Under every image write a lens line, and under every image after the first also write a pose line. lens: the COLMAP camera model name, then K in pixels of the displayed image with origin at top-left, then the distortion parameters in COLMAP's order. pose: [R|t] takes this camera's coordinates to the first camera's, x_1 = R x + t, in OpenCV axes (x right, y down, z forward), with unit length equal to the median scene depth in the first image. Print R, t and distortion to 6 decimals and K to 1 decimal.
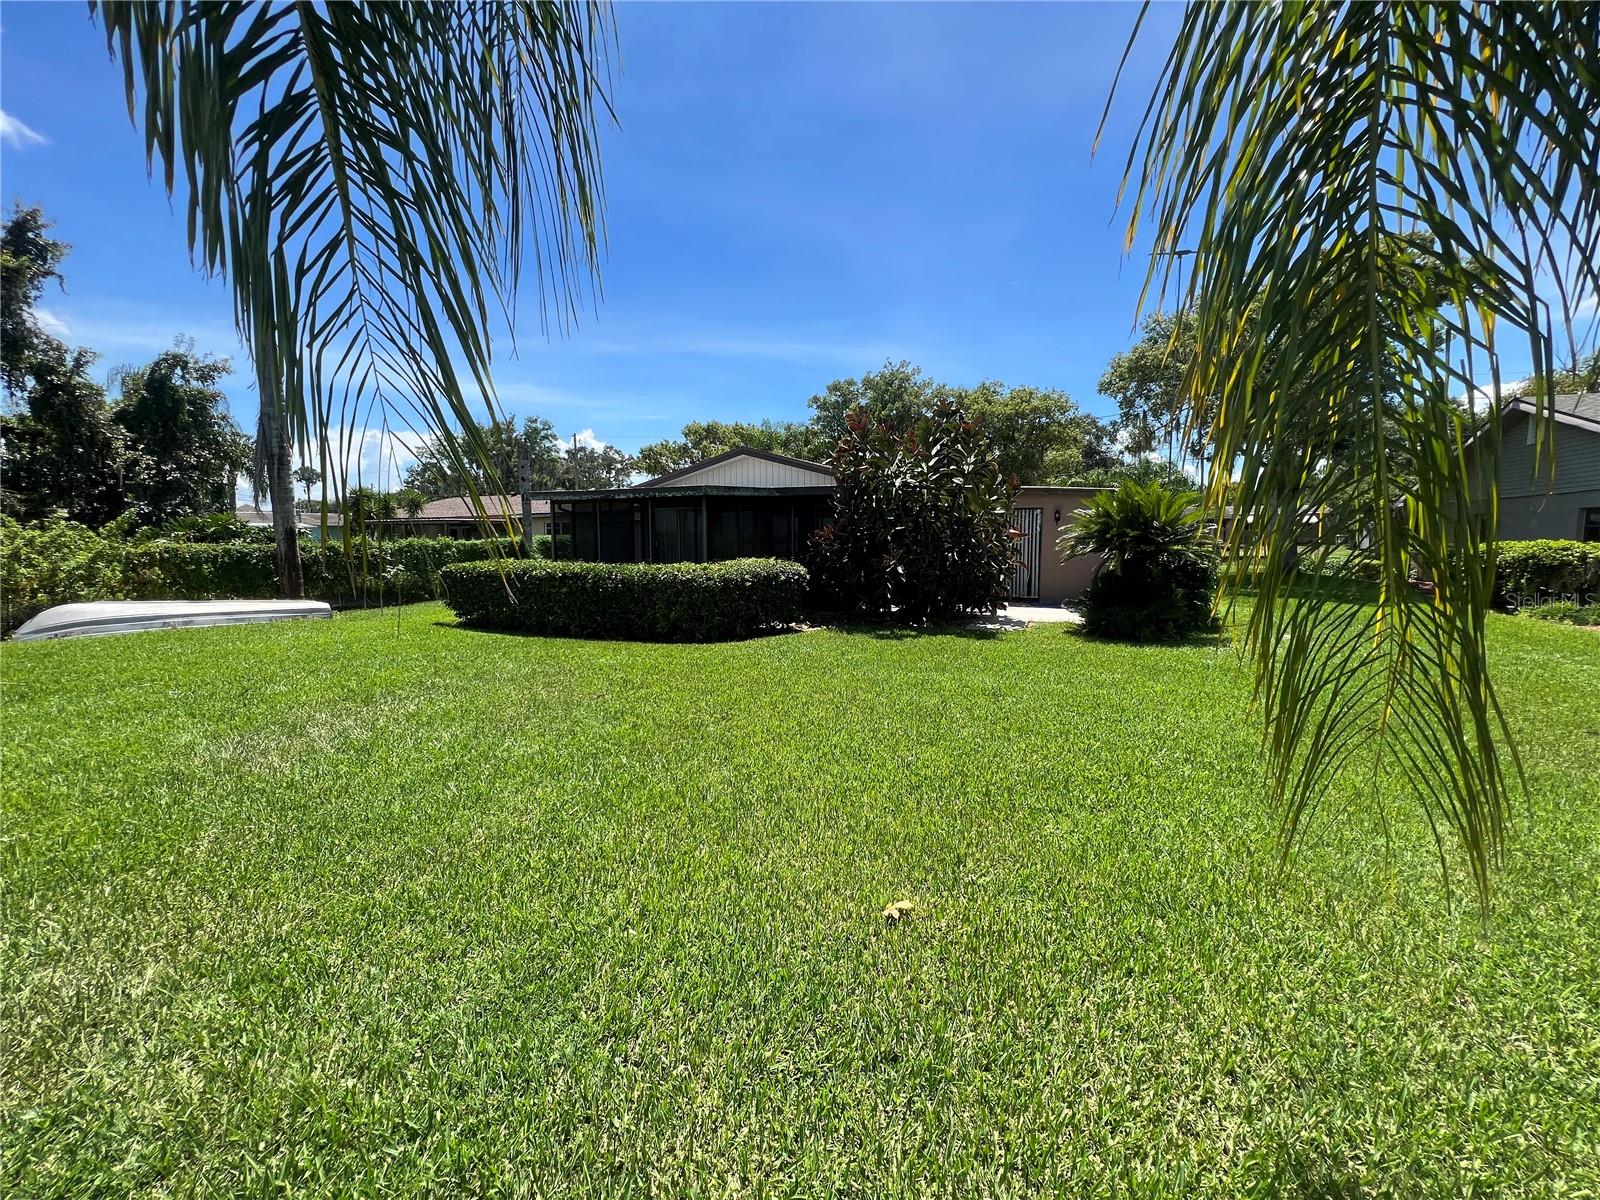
lens RADIAL K [[641.2, 0, 793.1], [0, 641.2, 593.6], [0, 0, 1]] dist [-0.000486, 0.000056]
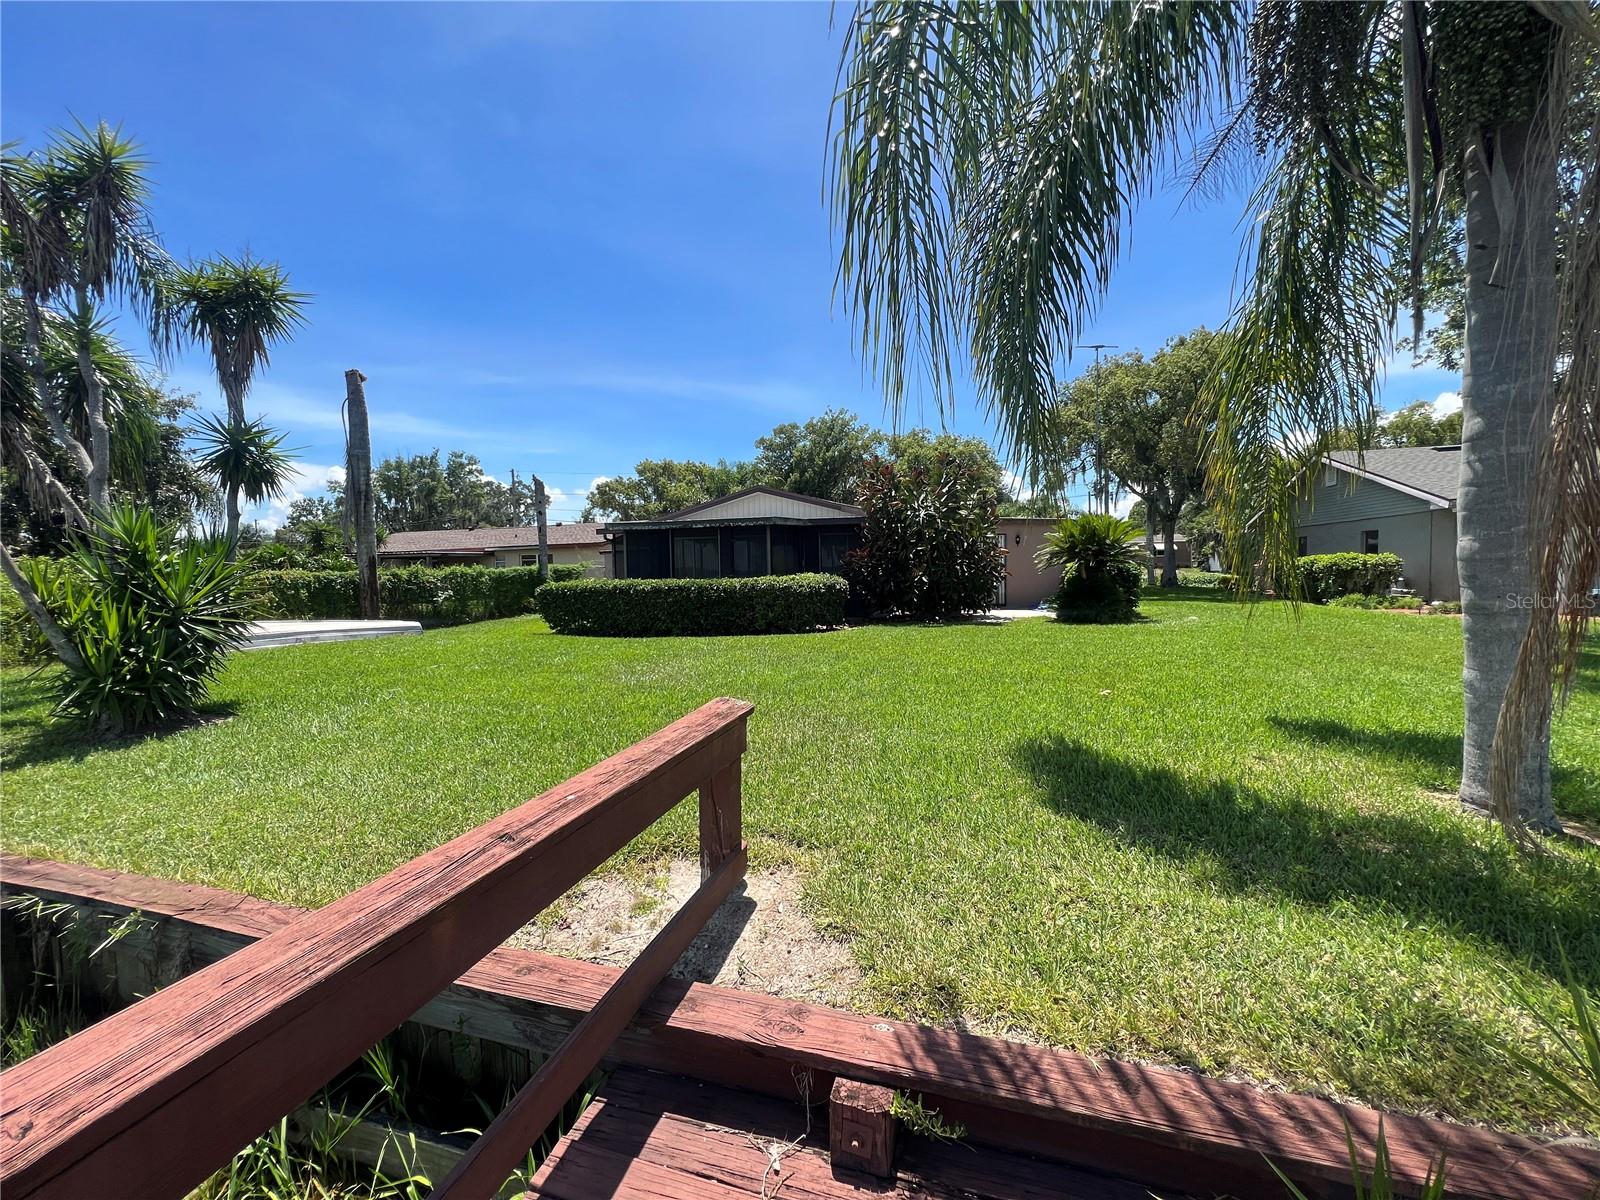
lens RADIAL K [[641.2, 0, 793.1], [0, 641.2, 593.6], [0, 0, 1]] dist [-0.000486, 0.000056]
pose [[0.988304, -0.021166, 0.151018, -0.179610], [0.029147, 0.998282, -0.050831, 0.030804], [-0.149682, 0.054638, 0.987223, -0.158040]]
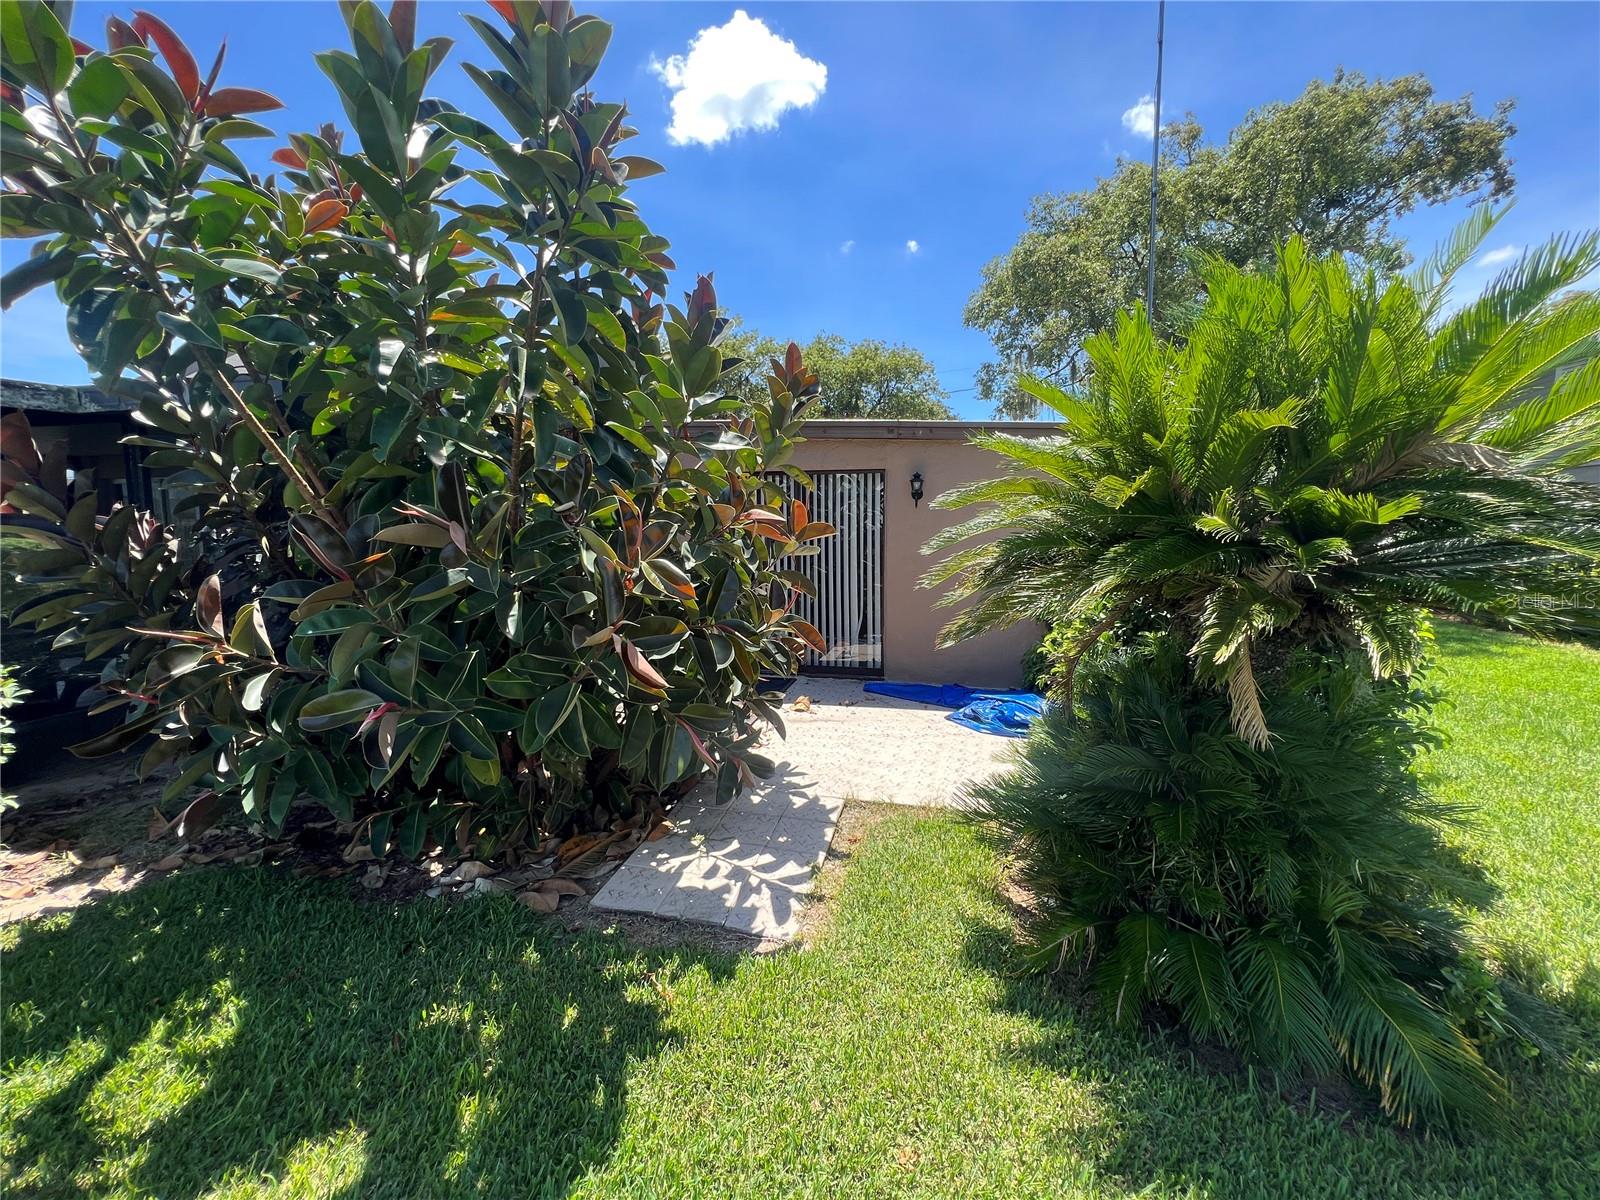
lens RADIAL K [[642.8, 0, 800.0], [0, 642.8, 600.0], [0, 0, 1]] dist [0.001172, 0.000159]
pose [[0.975738, -0.028272, 0.217110, 0.183266], [0.025746, 0.999564, 0.014456, -0.039576], [-0.217424, -0.008515, 0.976040, 0.458568]]
